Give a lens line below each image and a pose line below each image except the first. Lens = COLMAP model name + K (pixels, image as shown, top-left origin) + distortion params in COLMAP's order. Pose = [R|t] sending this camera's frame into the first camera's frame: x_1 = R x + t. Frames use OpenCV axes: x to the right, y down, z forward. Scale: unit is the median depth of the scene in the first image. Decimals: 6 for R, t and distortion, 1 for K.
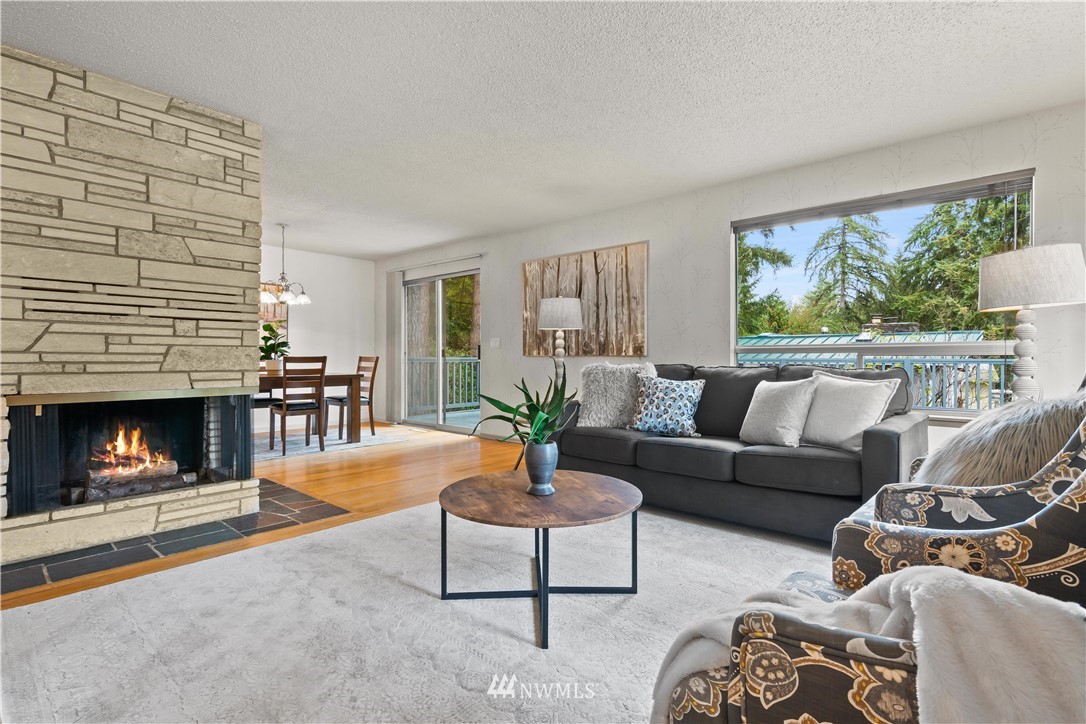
lens RADIAL K [[523.0, 0, 541.2], [0, 523.0, 358.0], [0, 0, 1]] dist [-0.002879, 0.002895]
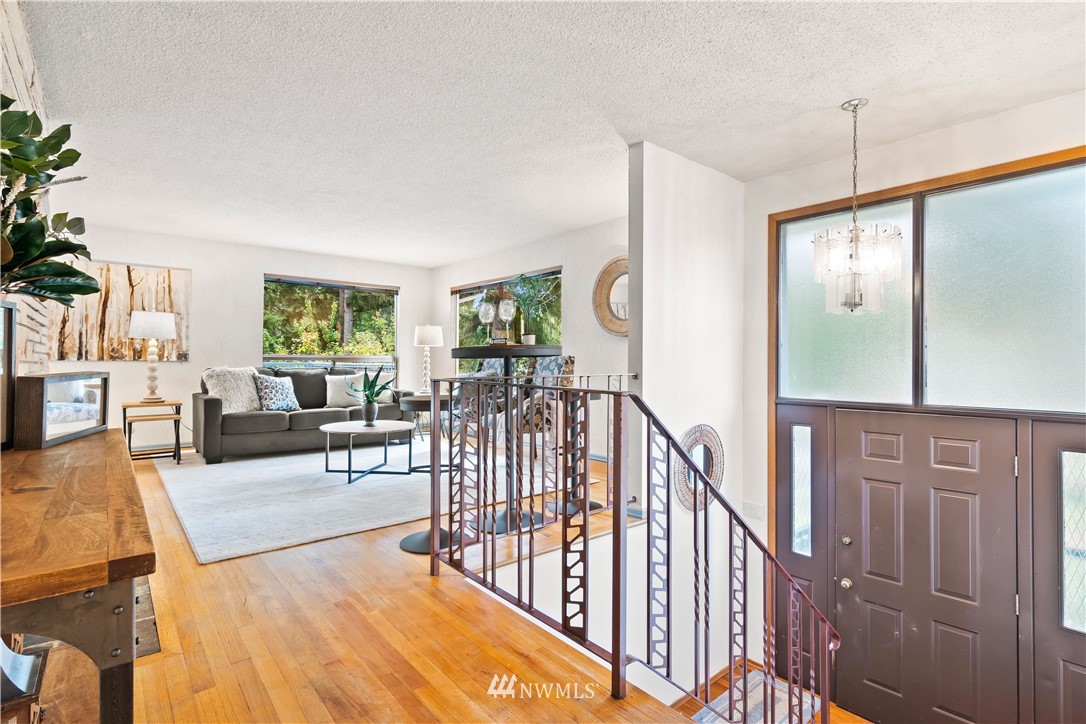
lens RADIAL K [[523.0, 0, 546.0], [0, 523.0, 362.7], [0, 0, 1]] dist [-0.002879, 0.002895]
pose [[0.146033, 0.000584, 0.989280, -1.451780], [-0.006641, 0.999978, 0.000390, -0.010916], [-0.989257, -0.006627, 0.146033, -0.041256]]
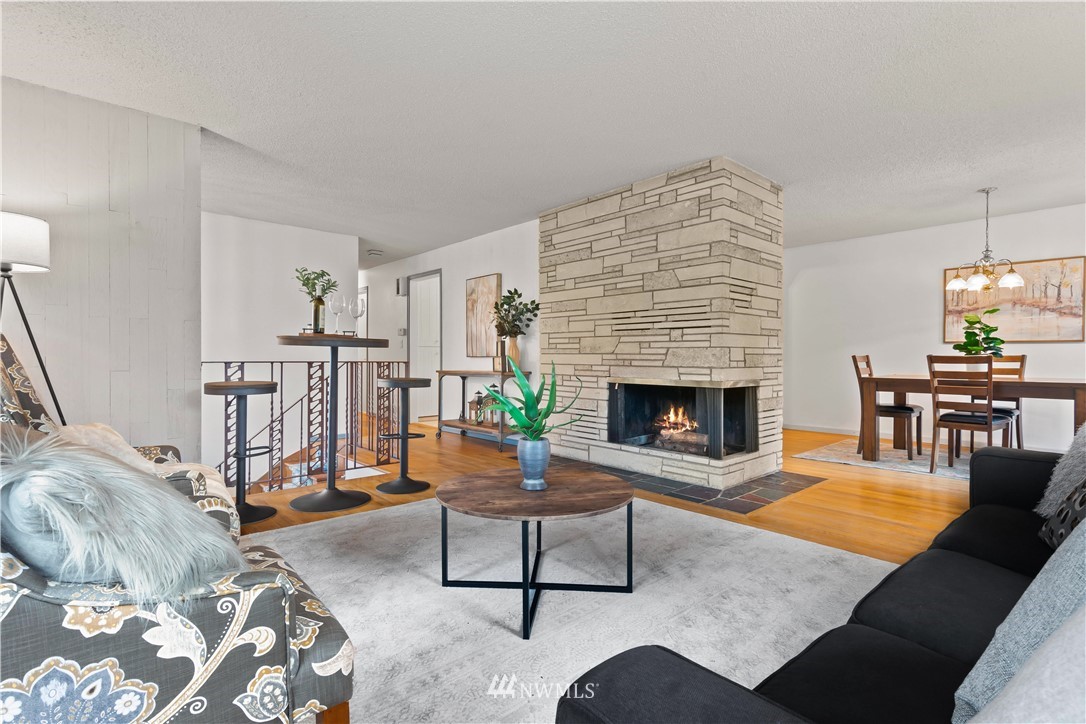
lens RADIAL K [[523.0, 0, 536.8], [0, 523.0, 358.4], [0, 0, 1]] dist [-0.002879, 0.002895]
pose [[-0.127354, 0.002306, -0.991855, 0.712292], [-0.001238, 0.999996, 0.002484, 0.000649], [0.991857, 0.001544, -0.127351, 0.798169]]
